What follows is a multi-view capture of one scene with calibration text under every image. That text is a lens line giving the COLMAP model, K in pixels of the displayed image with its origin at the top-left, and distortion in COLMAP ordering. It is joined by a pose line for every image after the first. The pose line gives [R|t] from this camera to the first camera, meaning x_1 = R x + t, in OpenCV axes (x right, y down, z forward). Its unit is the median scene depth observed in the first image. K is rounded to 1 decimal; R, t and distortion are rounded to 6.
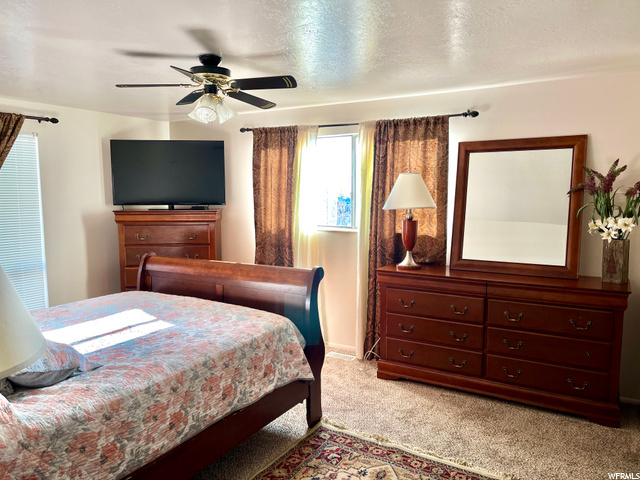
lens RADIAL K [[481.9, 0, 319.1], [0, 481.9, 237.5], [0, 0, 1]] dist [0.013303, -0.007036]
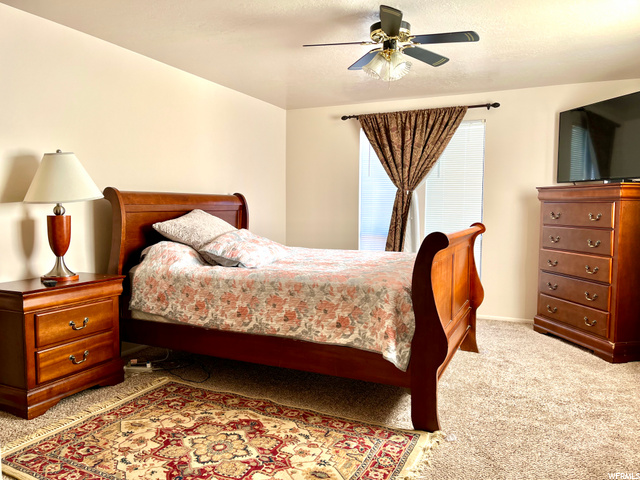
lens RADIAL K [[481.9, 0, 319.4], [0, 481.9, 243.2], [0, 0, 1]] dist [0.013303, -0.007036]
pose [[0.106511, 0.082846, -0.990854, 0.880991], [-0.102343, 0.992144, 0.071953, 0.052714], [0.989031, 0.093743, 0.114153, 0.865020]]
